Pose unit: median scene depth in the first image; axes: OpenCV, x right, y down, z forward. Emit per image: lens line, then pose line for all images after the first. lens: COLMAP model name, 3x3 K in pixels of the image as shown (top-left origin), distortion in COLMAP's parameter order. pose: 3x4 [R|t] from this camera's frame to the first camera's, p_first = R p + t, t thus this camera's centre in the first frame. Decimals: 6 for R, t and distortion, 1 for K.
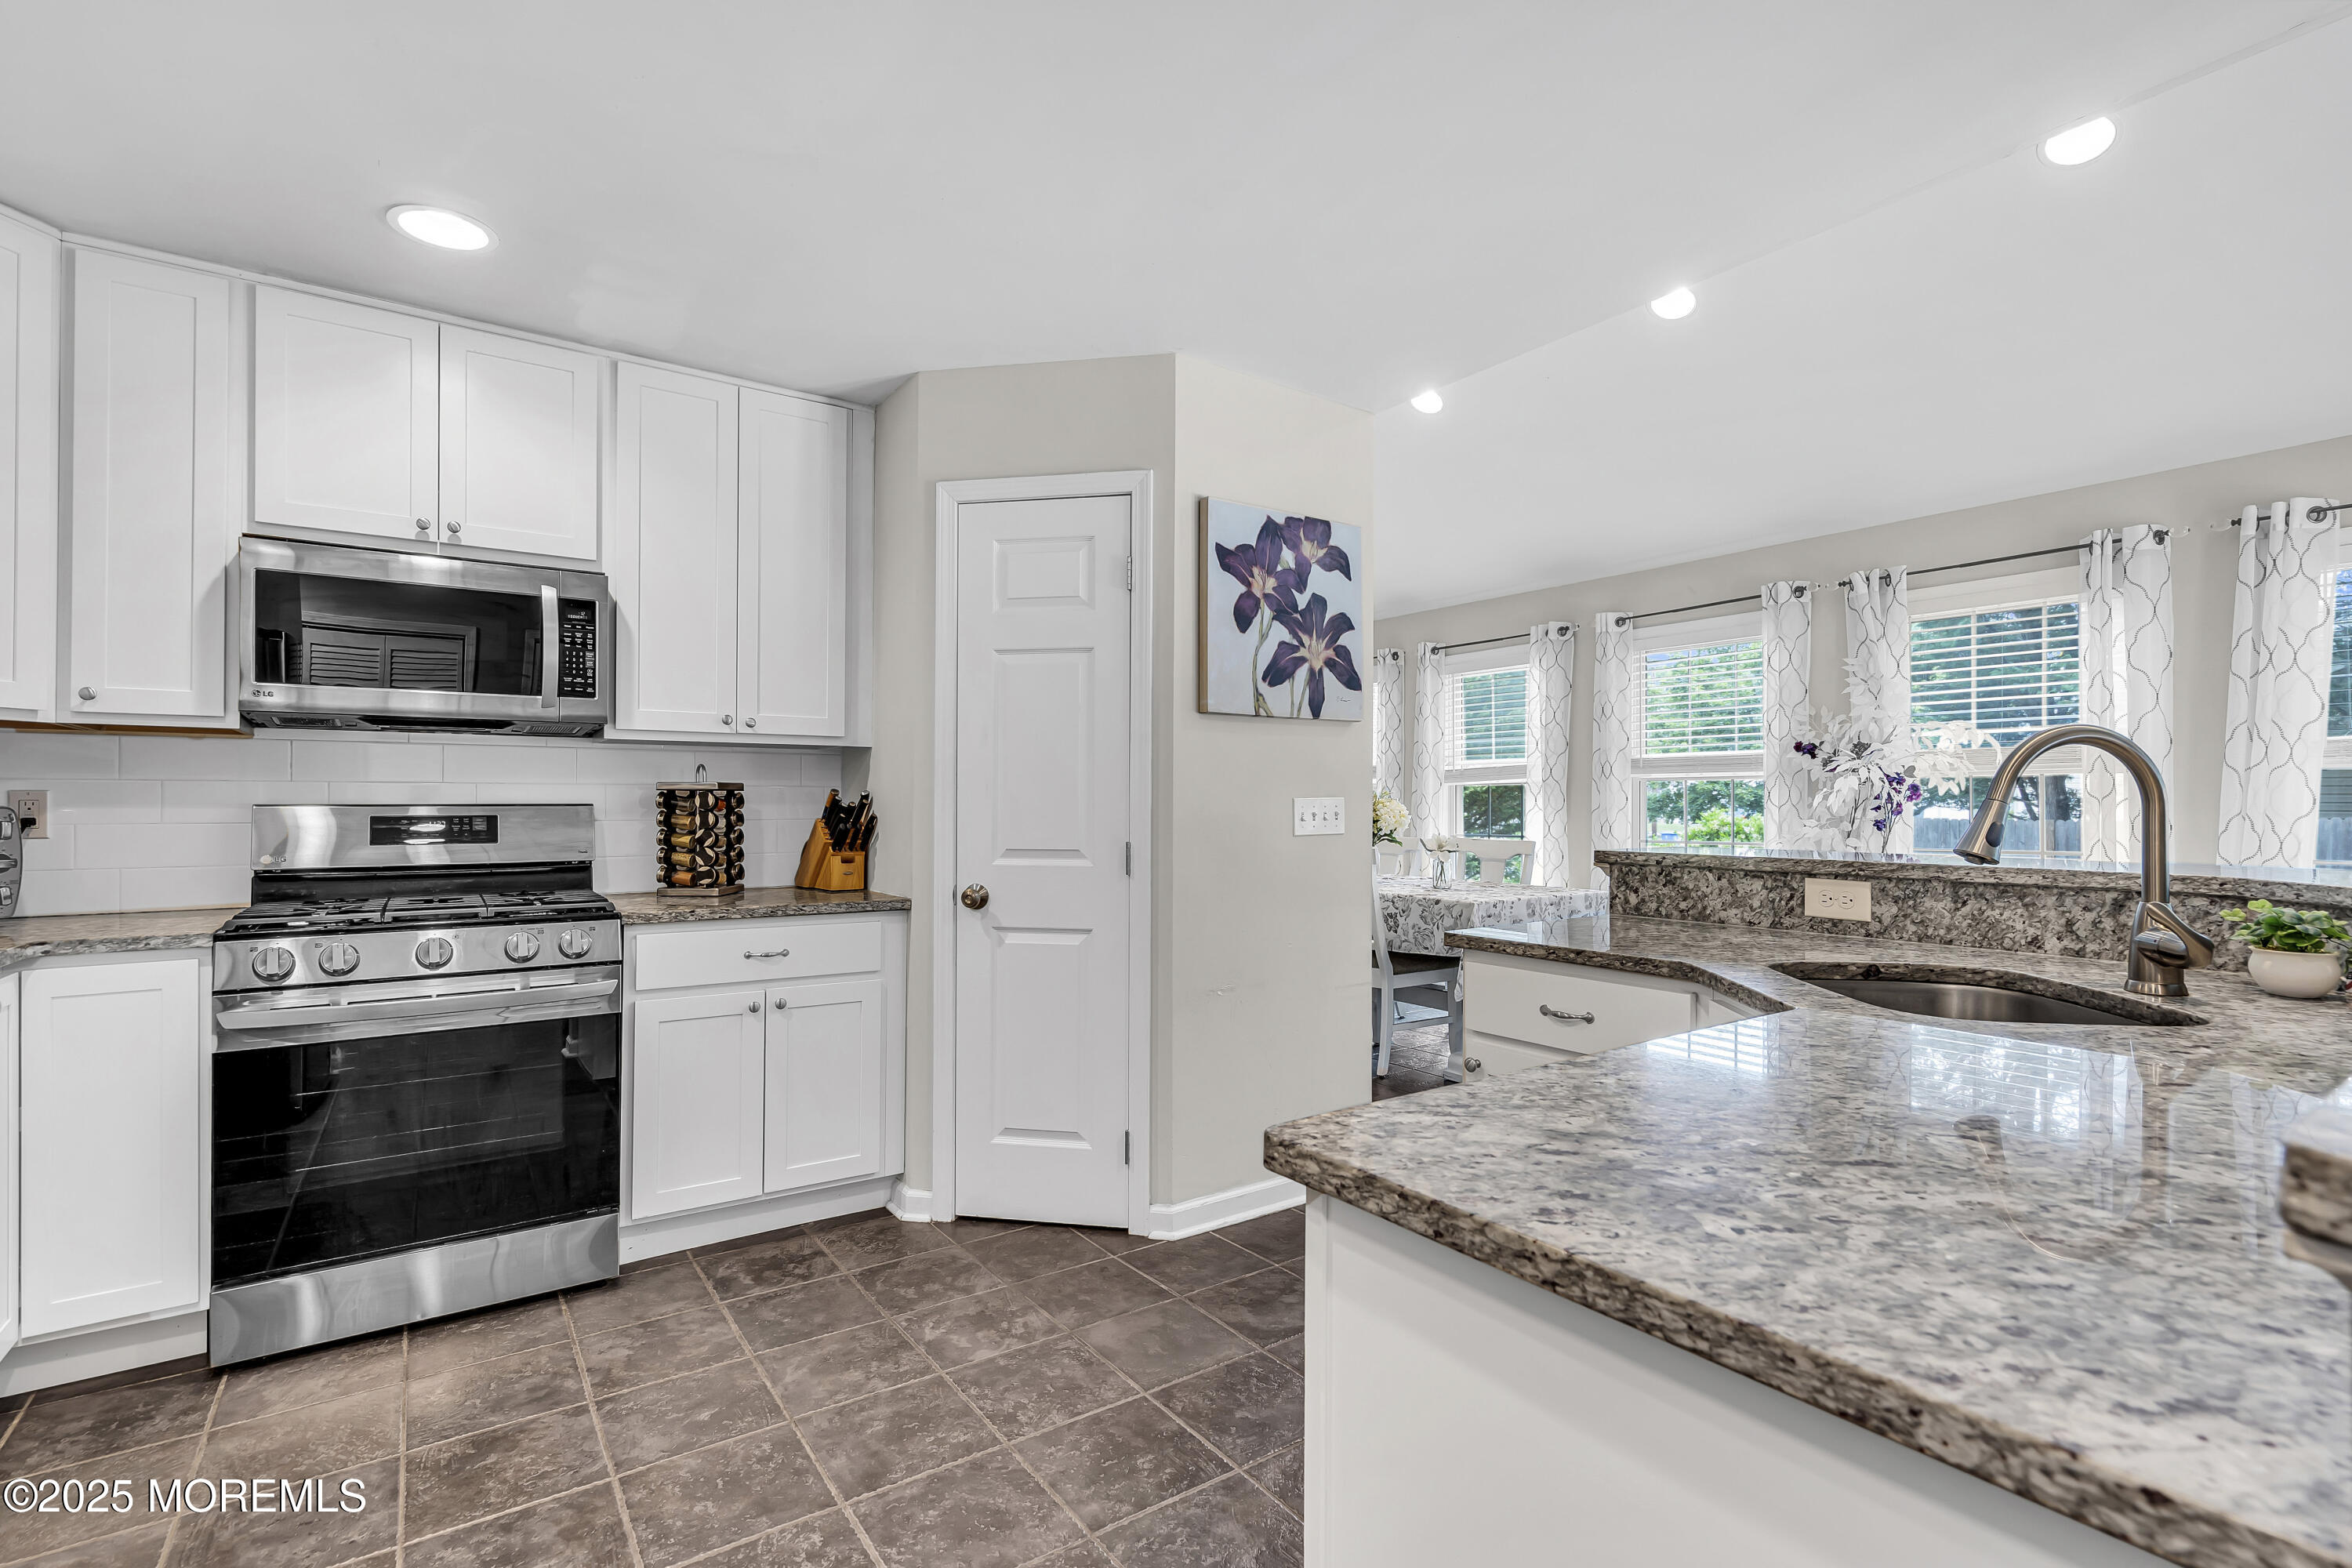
lens RADIAL K [[1080.0, 0, 1172.2], [0, 1080.0, 793.4], [0, 0, 1]] dist [-0.004550, -0.000232]
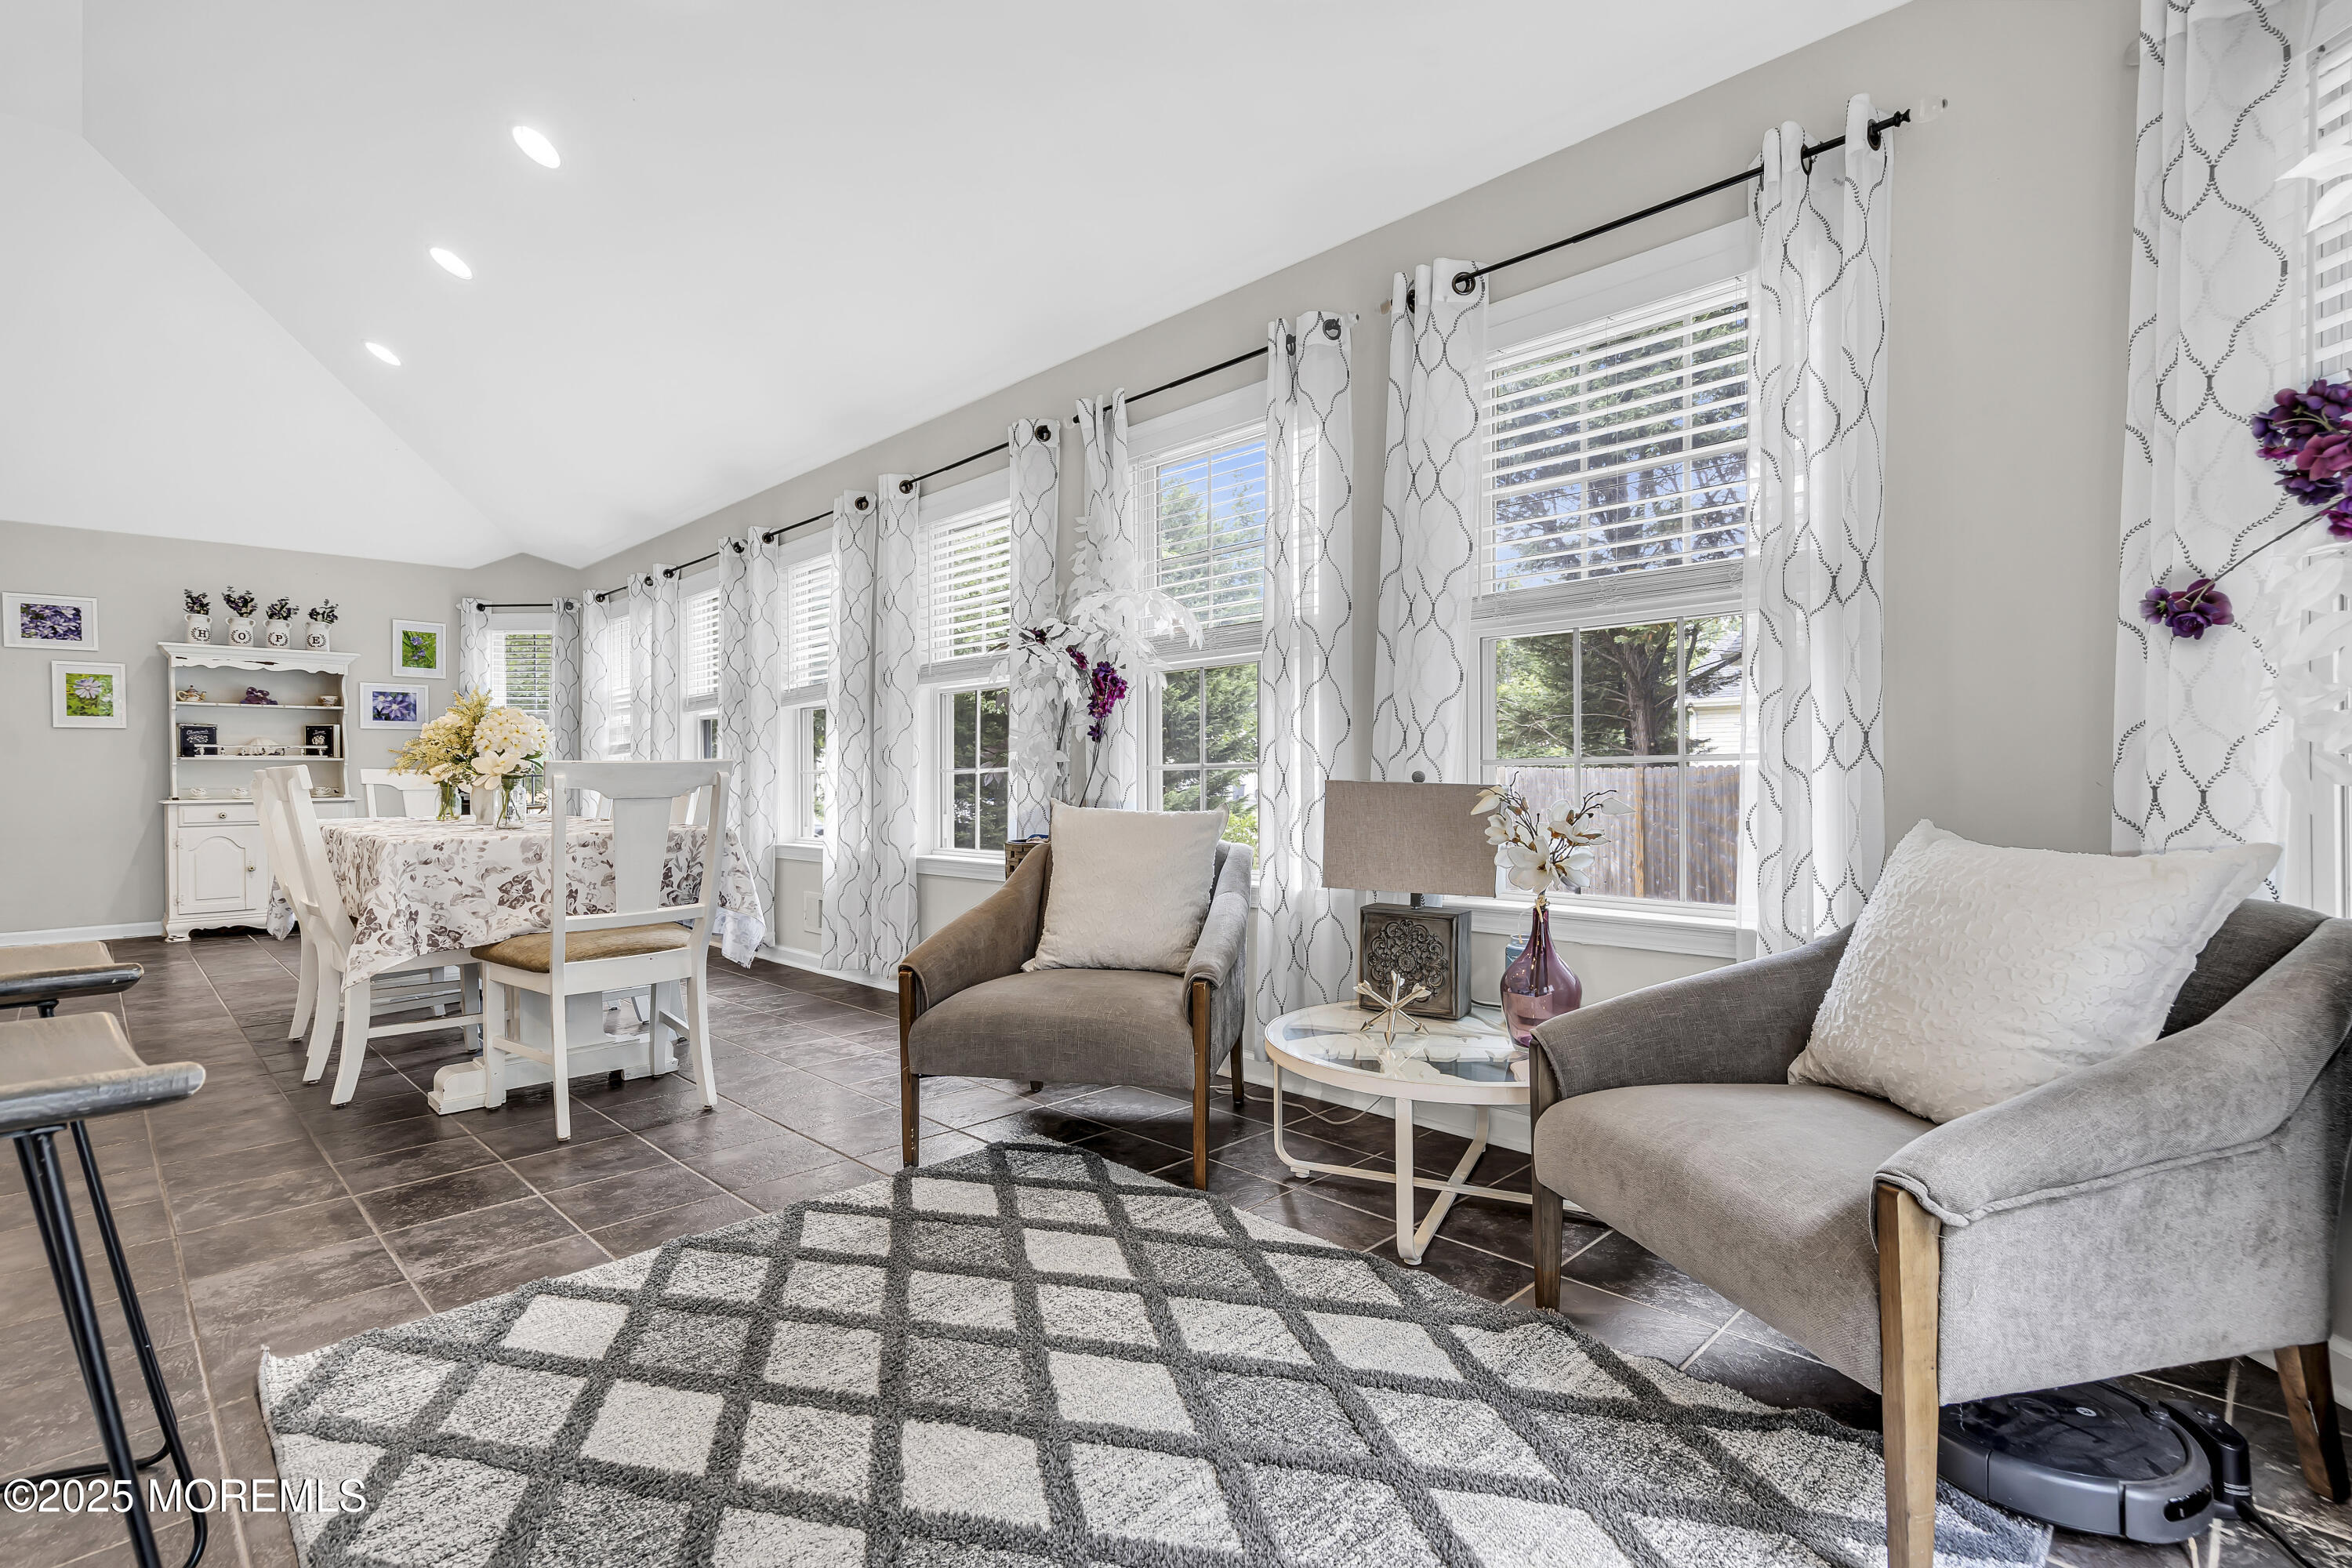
lens RADIAL K [[1108.8, 0, 1176.0], [0, 1108.8, 784.0], [0, 0, 1]] dist [0.000896, -0.000207]
pose [[0.985298, -0.006737, 0.170712, 0.471862], [0.004223, 0.999877, 0.015085, 0.042467], [-0.170792, -0.014142, 0.985206, 0.183825]]
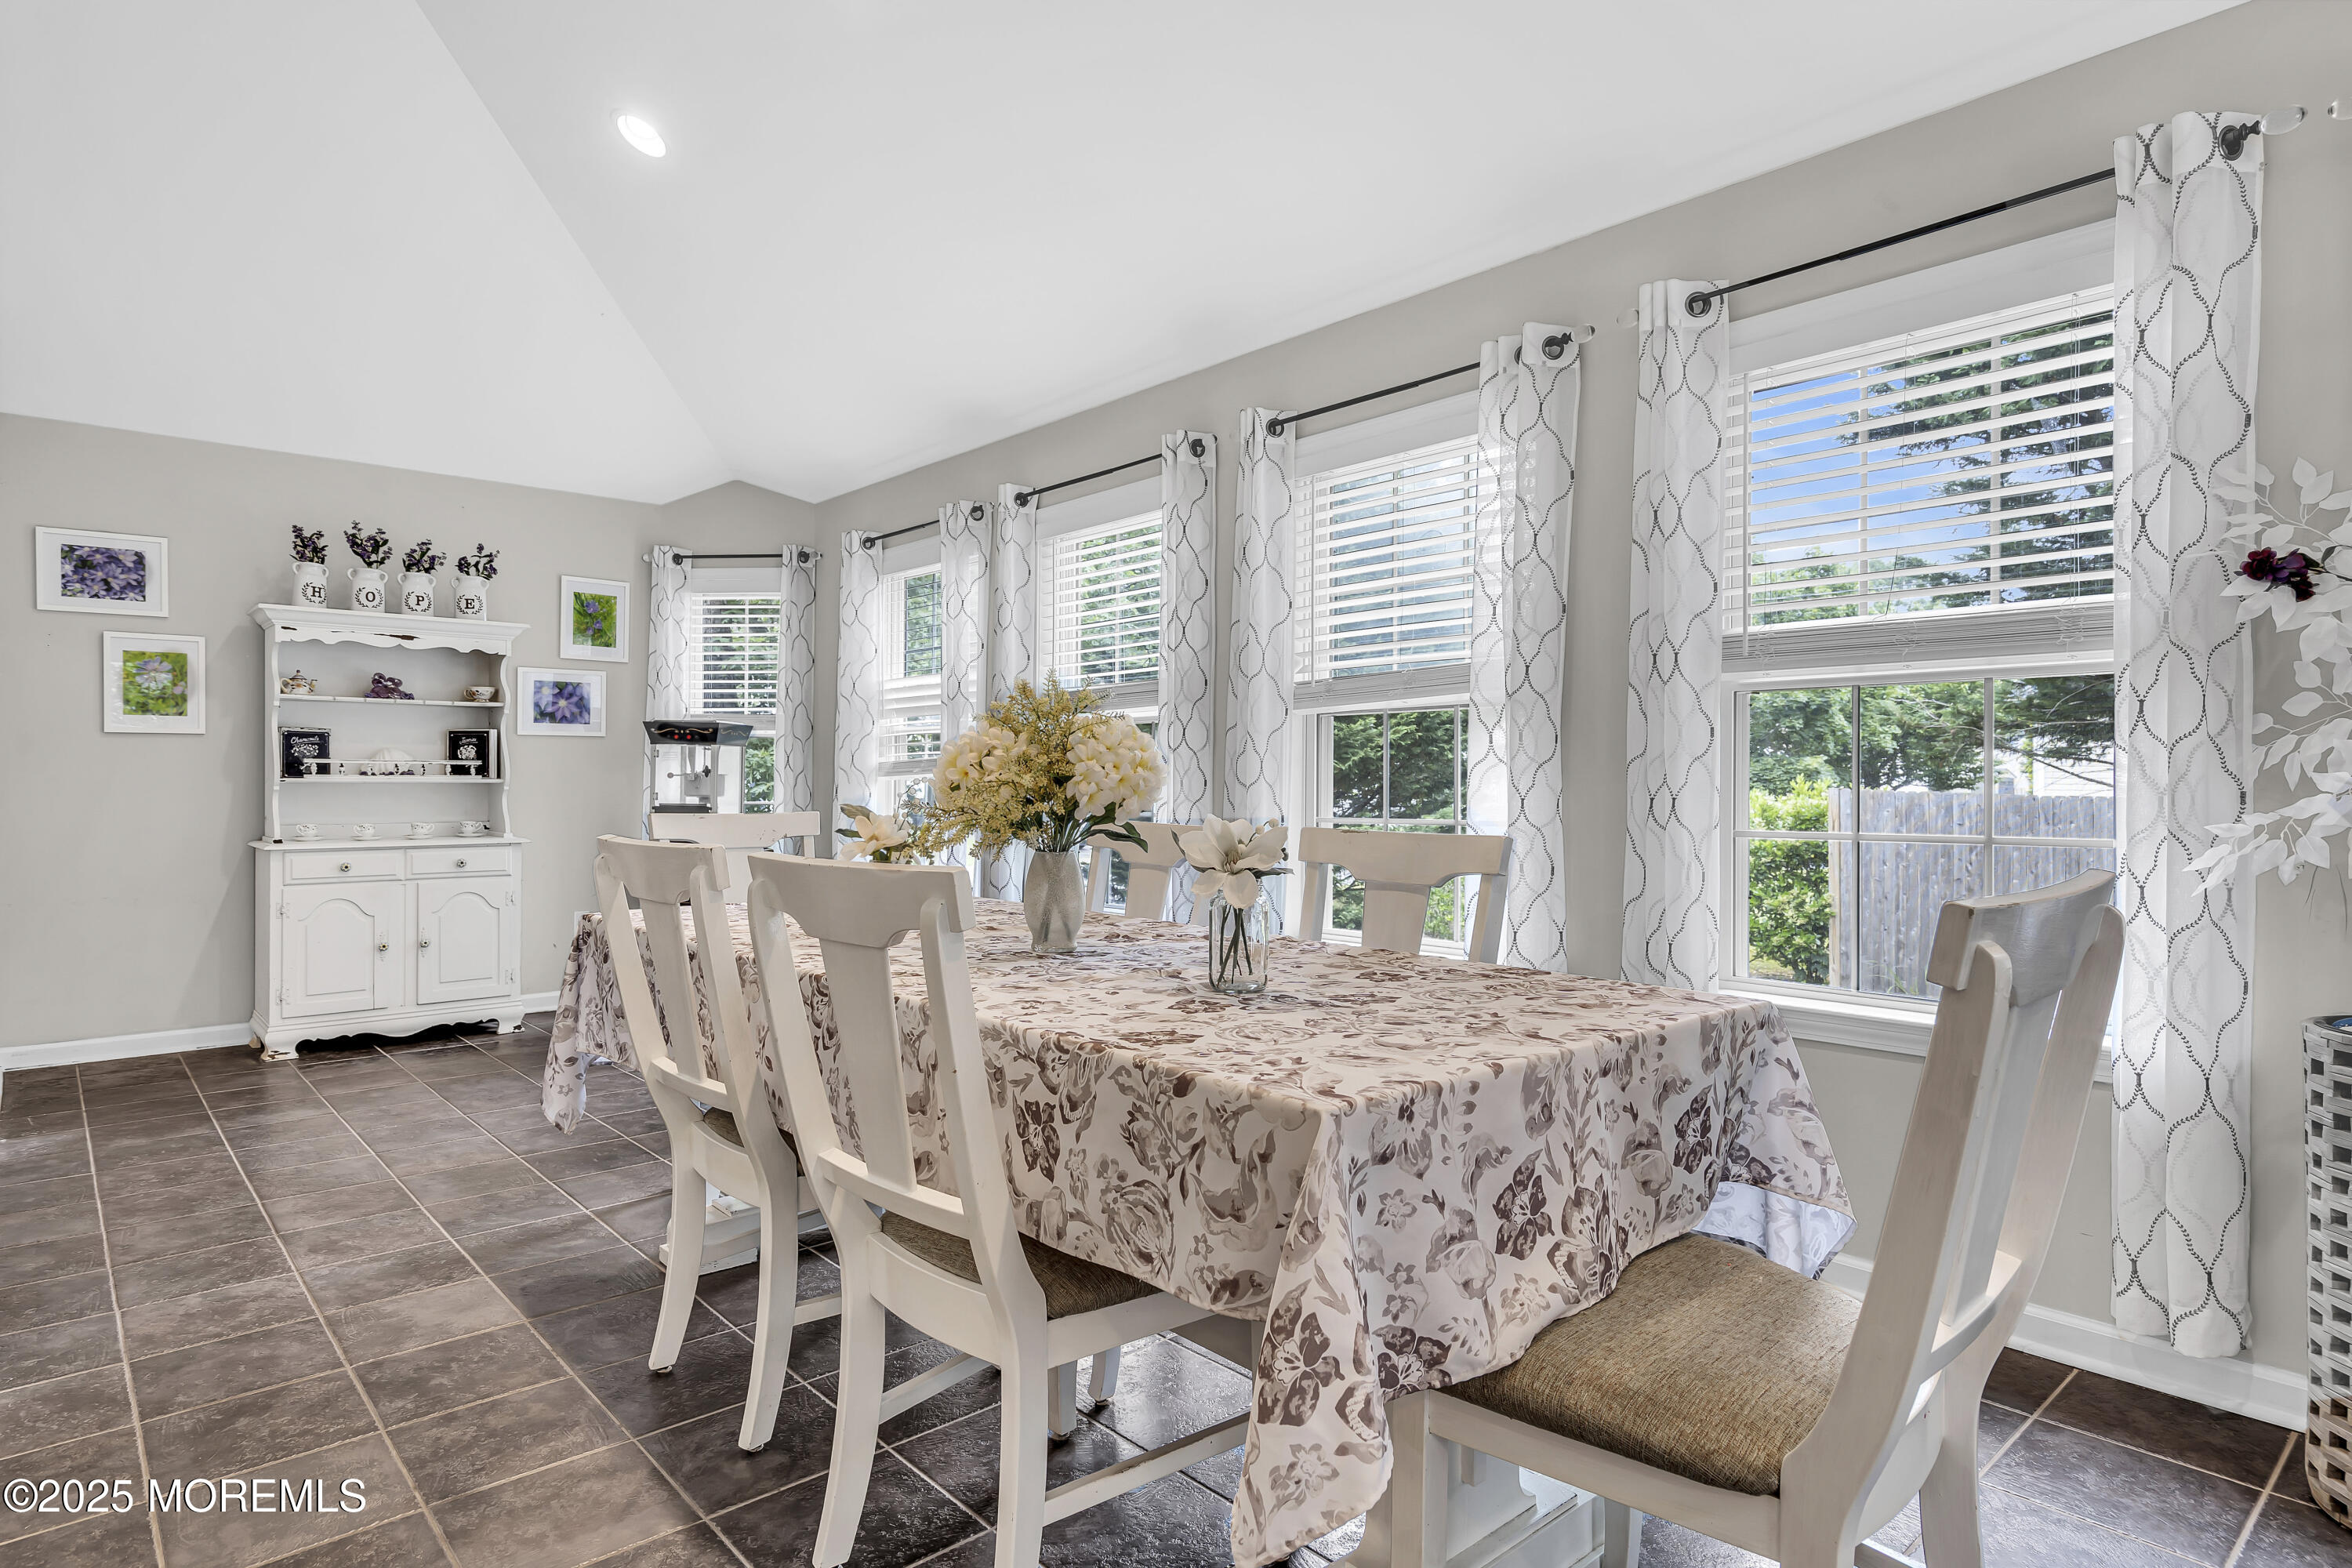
lens RADIAL K [[1279.8, 0, 1176.0], [0, 1279.8, 784.0], [0, 0, 1]] dist [0.000439, 0.000058]
pose [[0.992464, 0.003627, 0.122485, 0.158532], [-0.004803, 0.999945, 0.009307, 0.021090], [-0.122445, -0.009825, 0.992427, 0.539043]]
